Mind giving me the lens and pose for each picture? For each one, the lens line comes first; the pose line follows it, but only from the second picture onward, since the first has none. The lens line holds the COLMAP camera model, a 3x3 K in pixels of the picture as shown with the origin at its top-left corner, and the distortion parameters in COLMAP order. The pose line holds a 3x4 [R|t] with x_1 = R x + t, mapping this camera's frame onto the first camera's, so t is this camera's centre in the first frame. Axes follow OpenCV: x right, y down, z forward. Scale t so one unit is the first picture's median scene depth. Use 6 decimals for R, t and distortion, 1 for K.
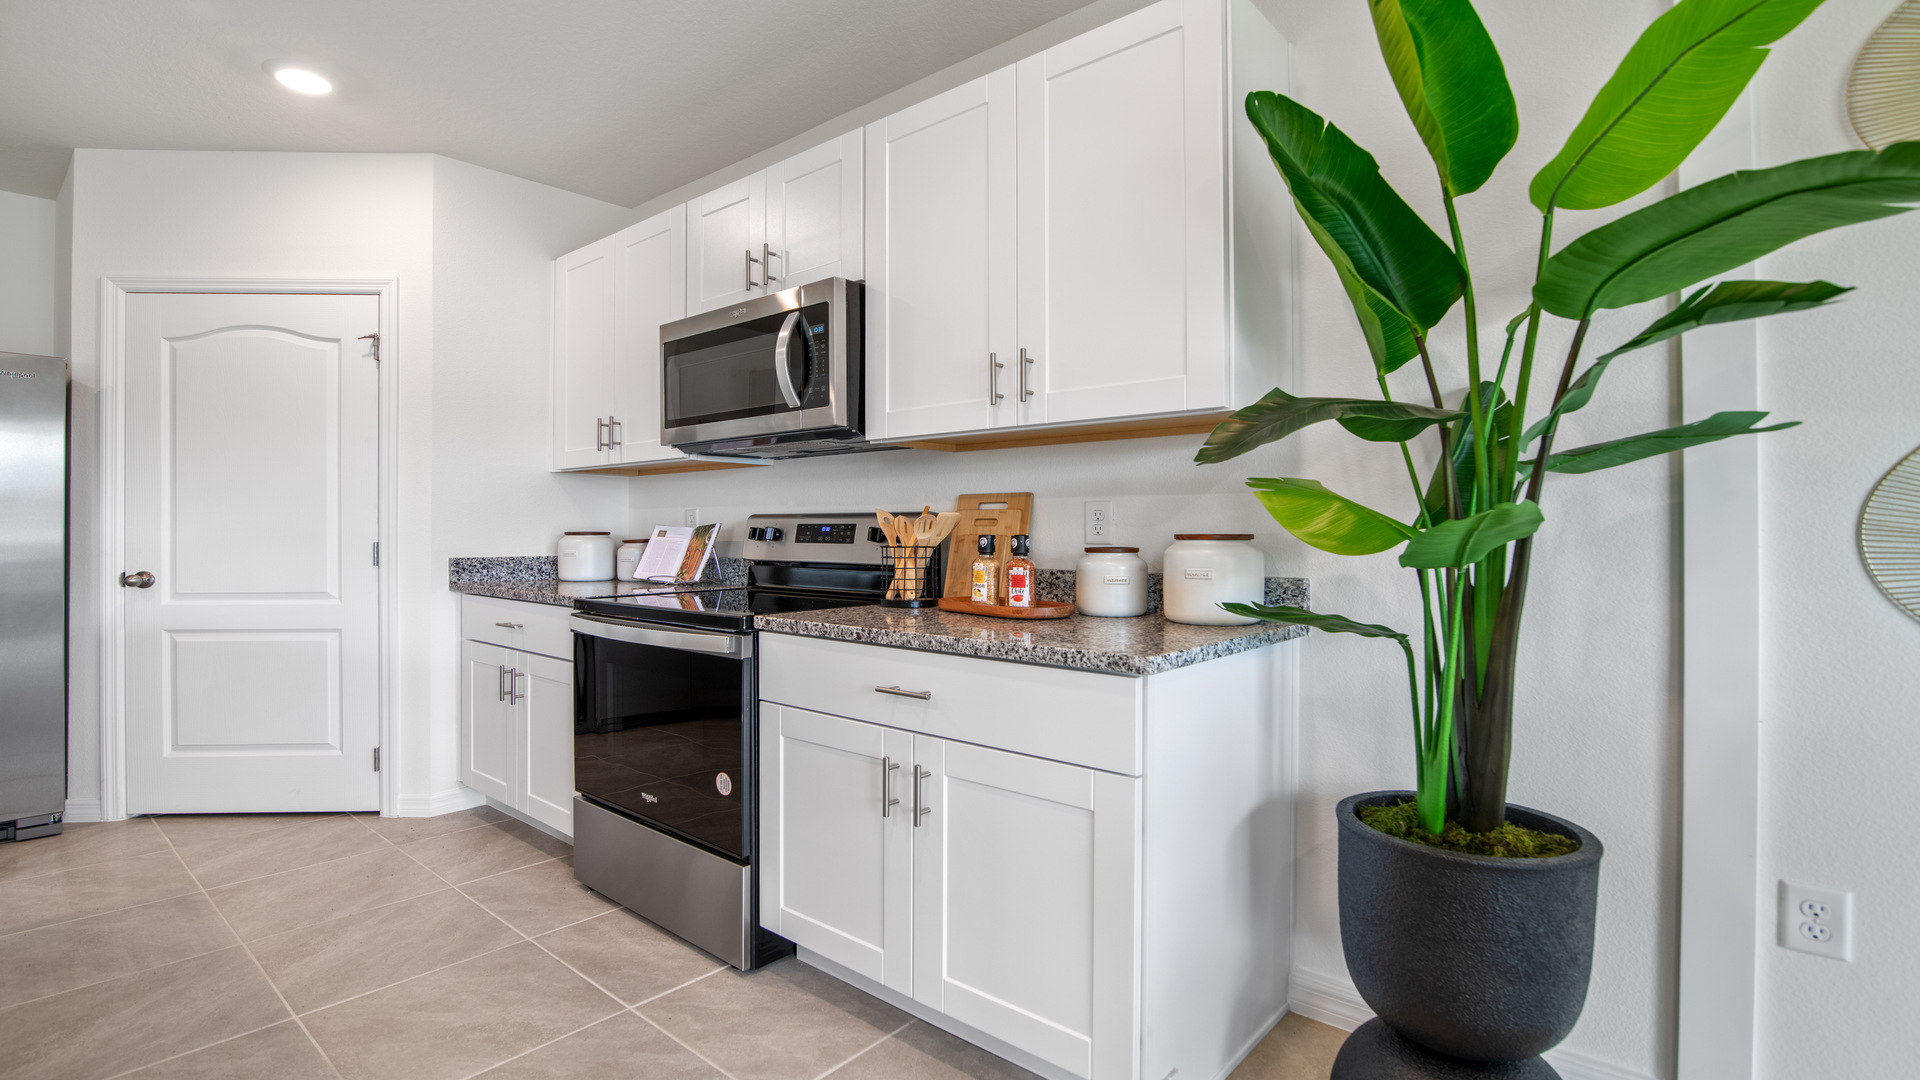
lens RADIAL K [[886.0, 0, 978.8], [0, 886.0, 525.1], [0, 0, 1]] dist [-0.011211, -0.002523]
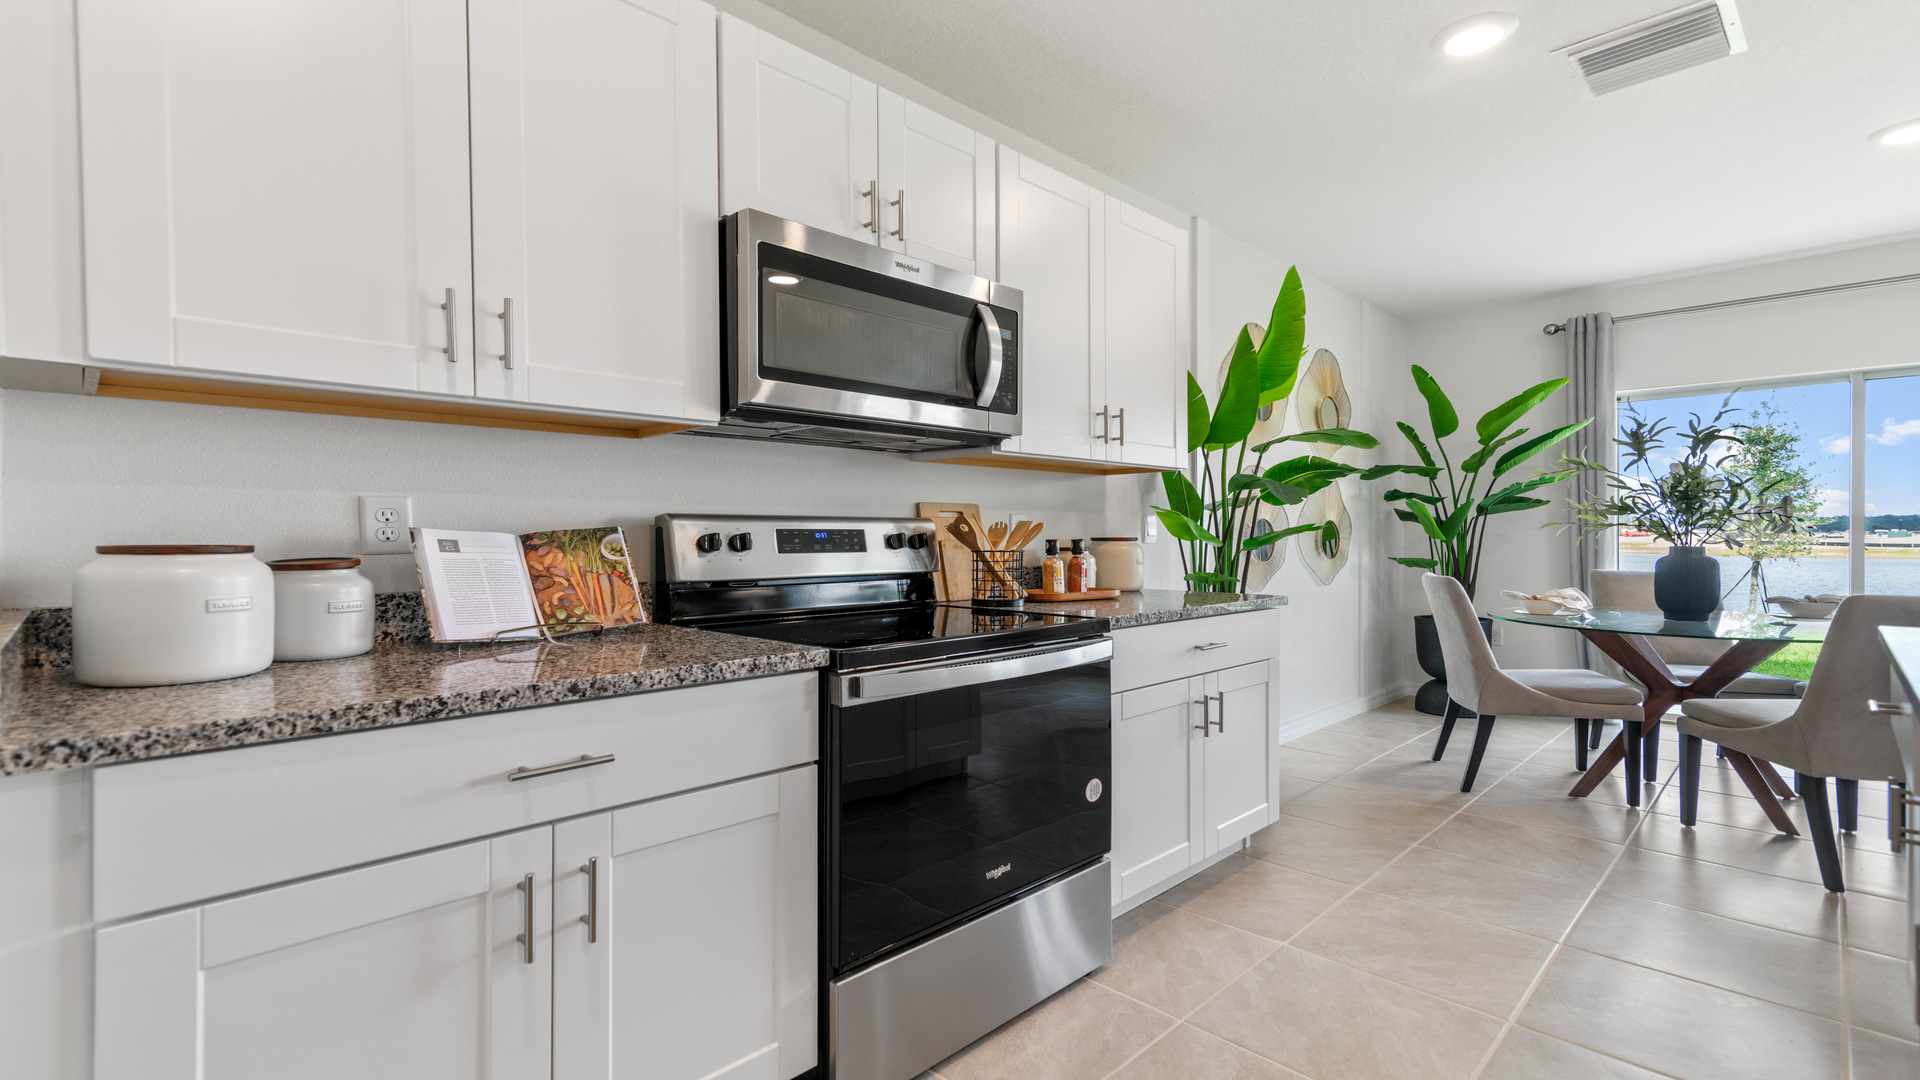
lens RADIAL K [[886.0, 0, 924.1], [0, 886.0, 531.0], [0, 0, 1]] dist [-0.011211, -0.002523]
pose [[0.096208, 0.004587, 0.995351, -1.056872], [-0.001285, 0.999989, -0.004485, 0.004836], [-0.995360, -0.000847, 0.096213, 0.894293]]
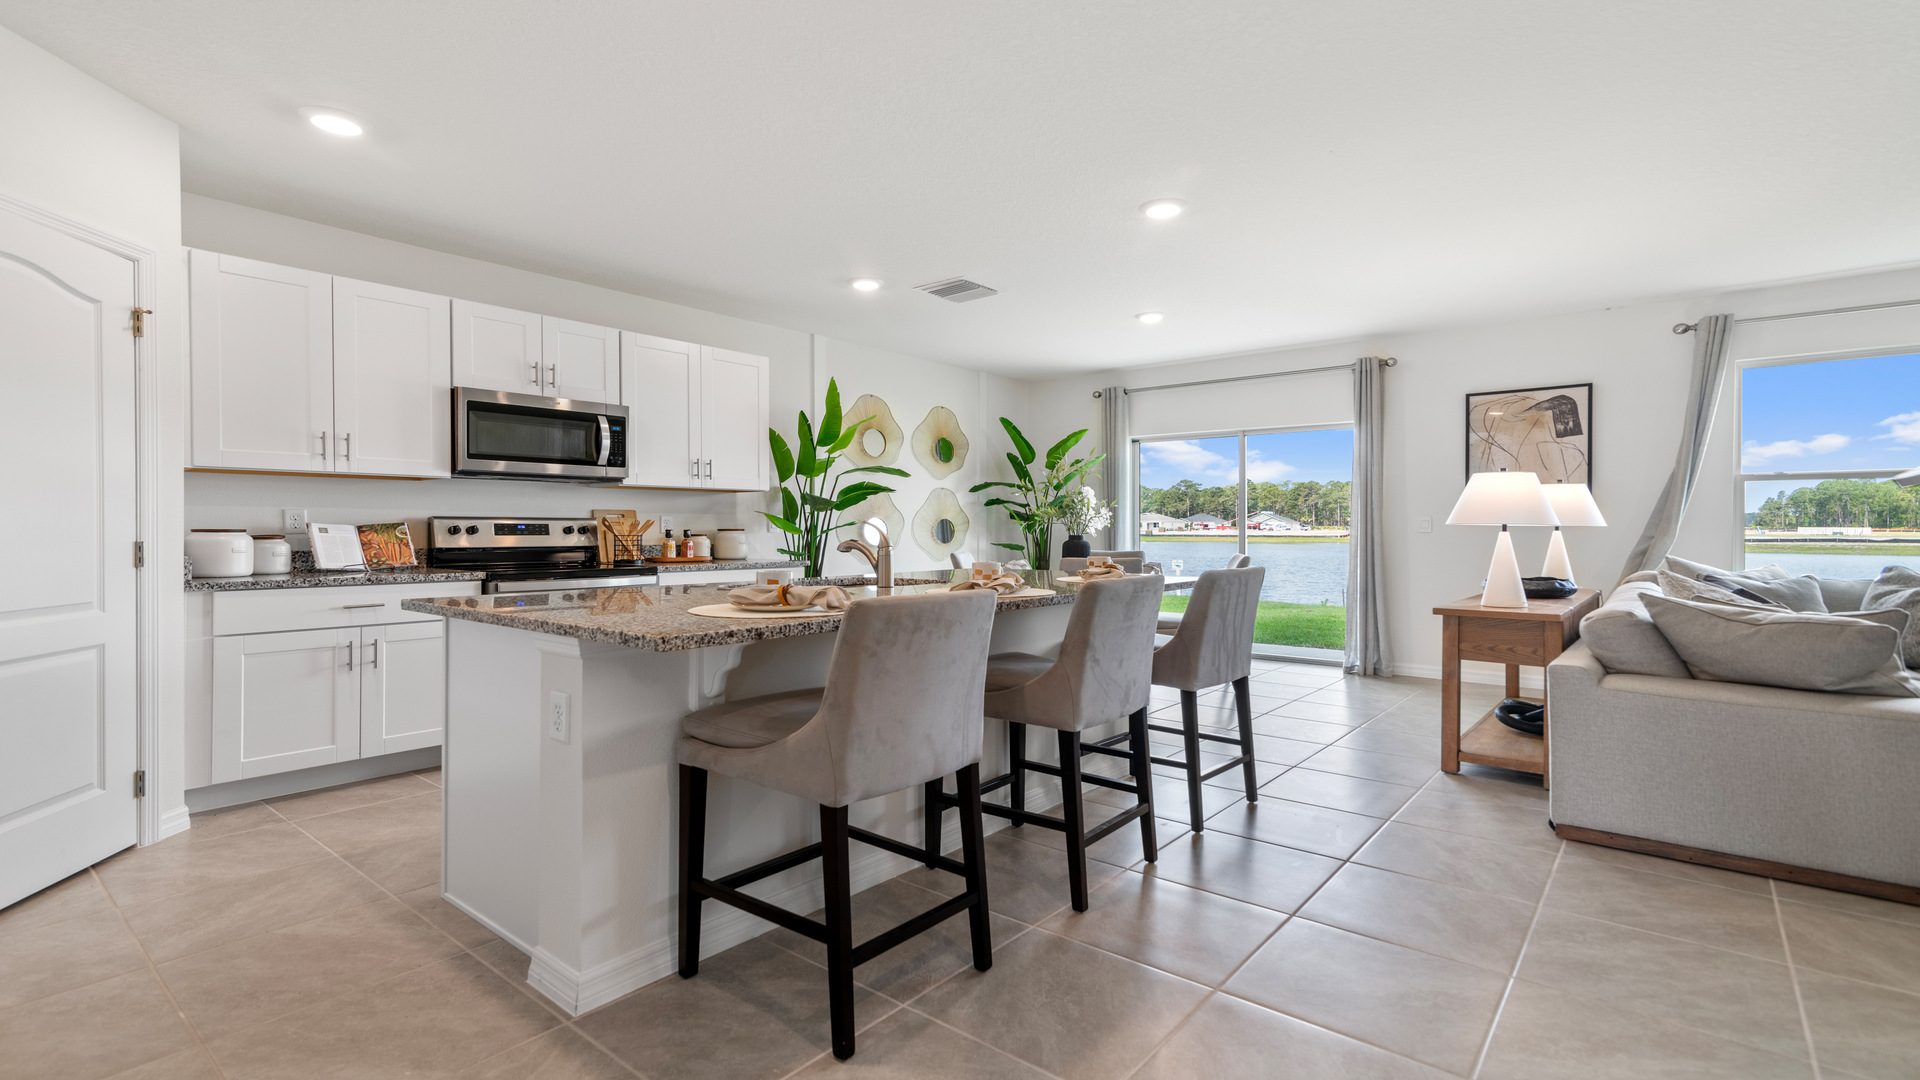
lens RADIAL K [[886.0, 0, 943.9], [0, 886.0, 525.4], [0, 0, 1]] dist [-0.011211, -0.002523]
pose [[-0.015588, 0.001879, 0.999877, -1.990243], [-0.006599, 0.999976, -0.001982, 0.000223], [-0.999857, -0.006629, -0.015575, 0.251607]]
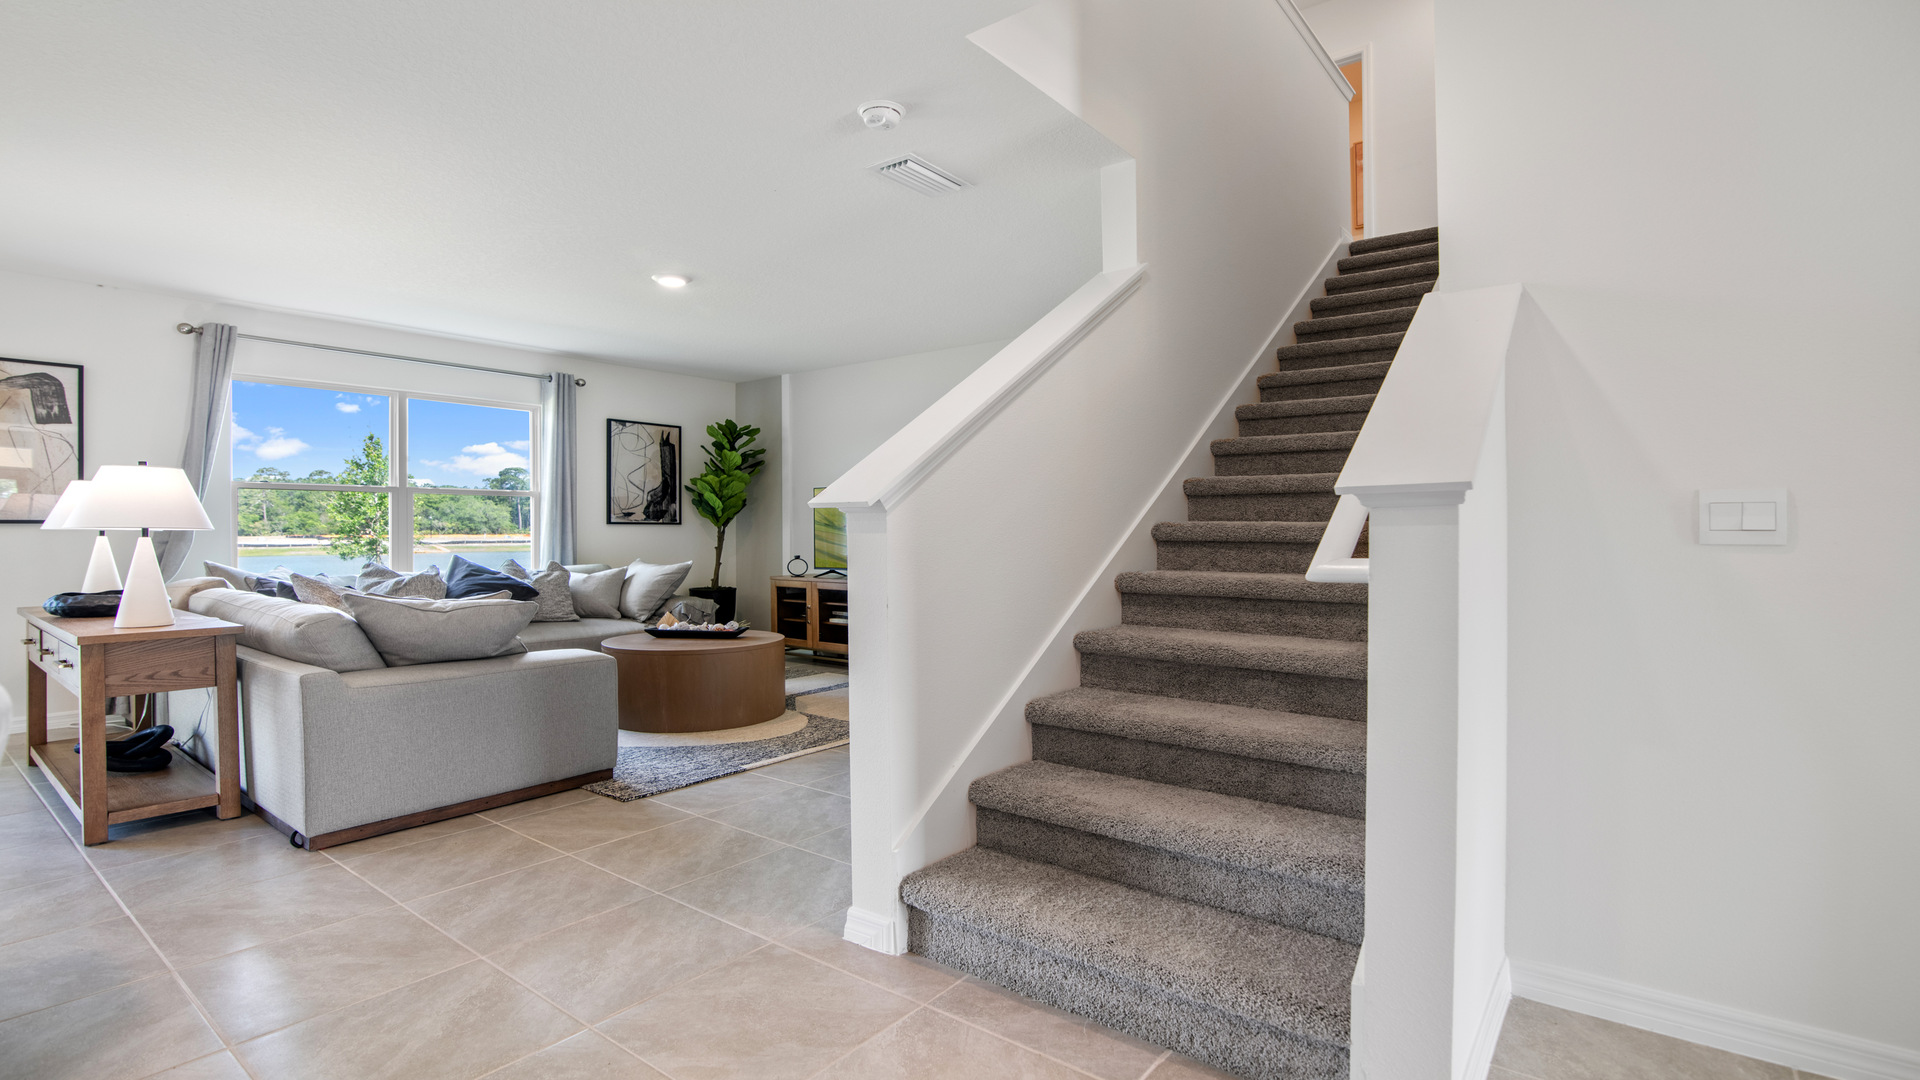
lens RADIAL K [[886.0, 0, 940.9], [0, 886.0, 537.9], [0, 0, 1]] dist [-0.011211, -0.002523]
pose [[-0.998703, 0.000357, -0.050915, -1.593500], [0.000218, 0.999996, 0.002718, -0.000894], [0.050916, 0.002704, -0.998699, 0.593594]]
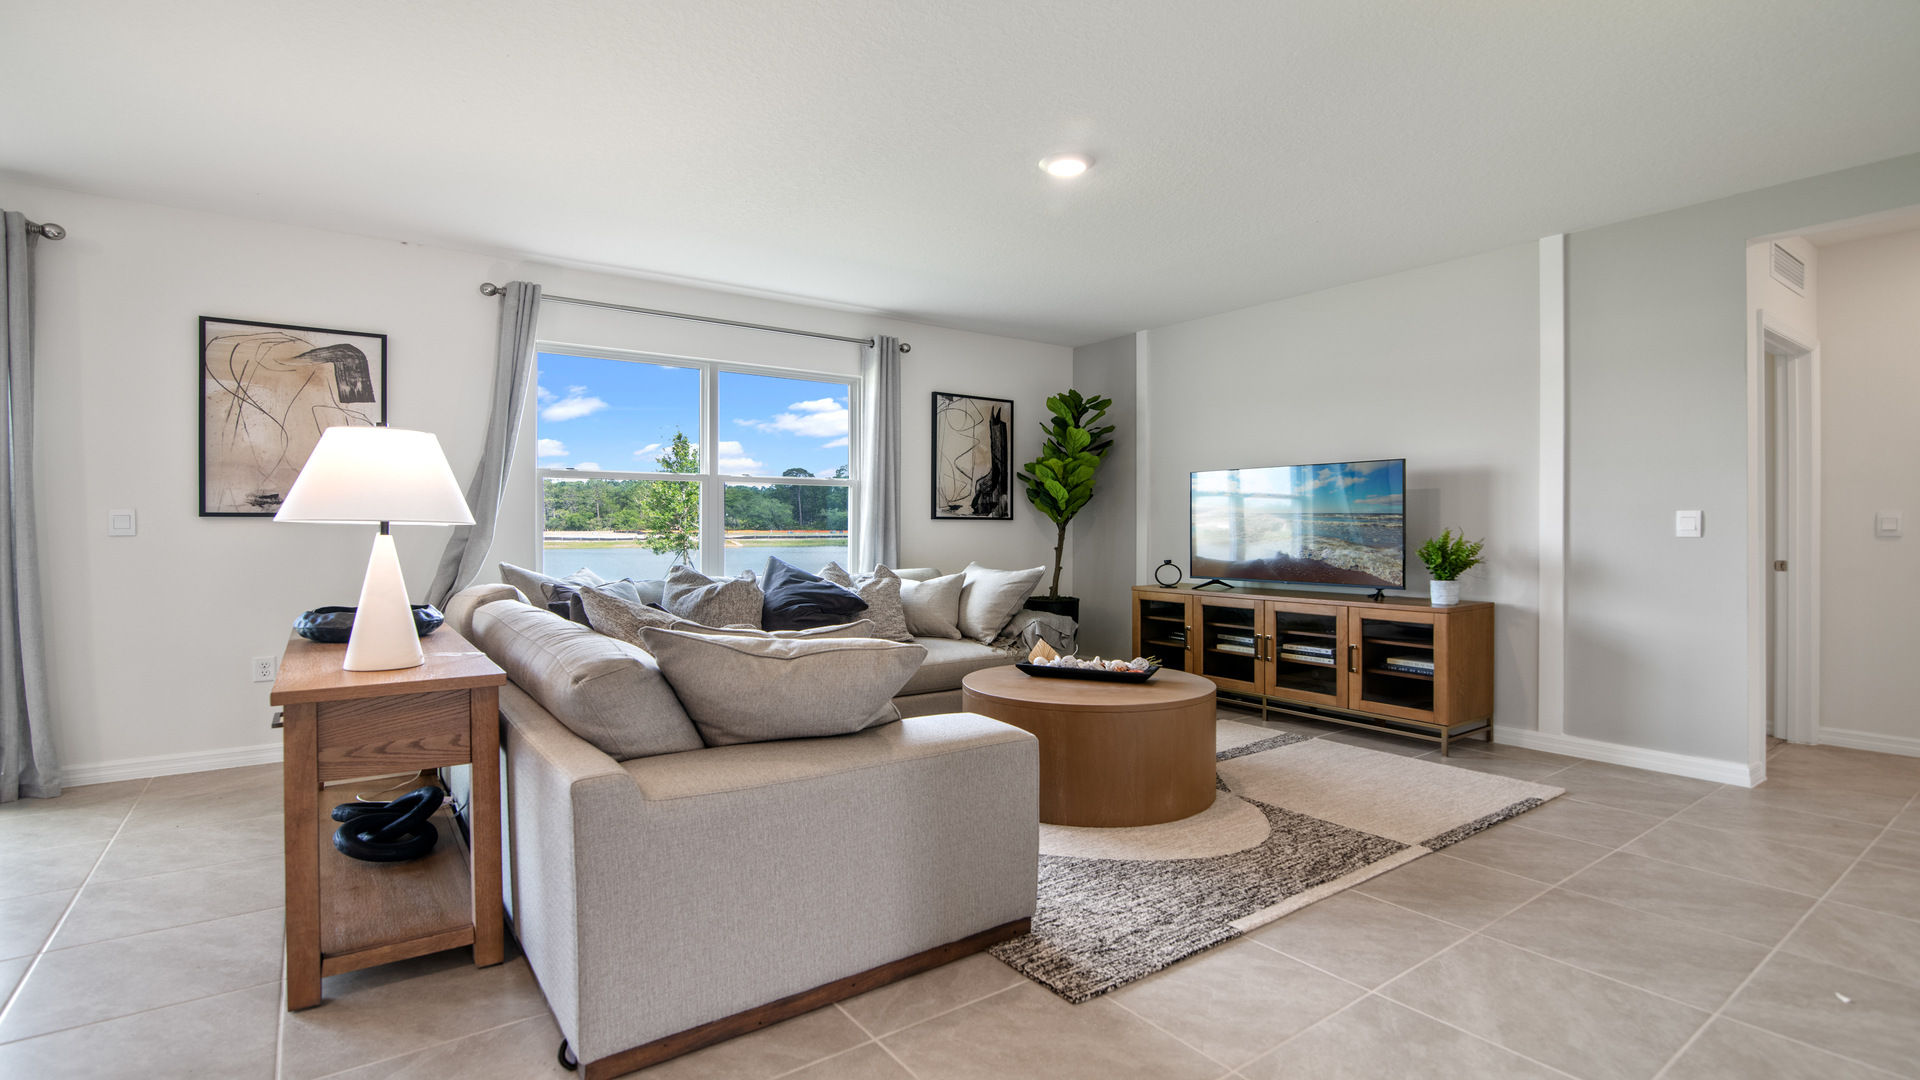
lens RADIAL K [[886.0, 0, 944.7], [0, 886.0, 537.6], [0, 0, 1]] dist [-0.011211, -0.002523]
pose [[-0.973307, -0.005466, 0.229443, -1.239000], [-0.004156, 0.999972, 0.006193, -0.003598], [-0.229470, 0.005074, -0.973302, -0.015215]]
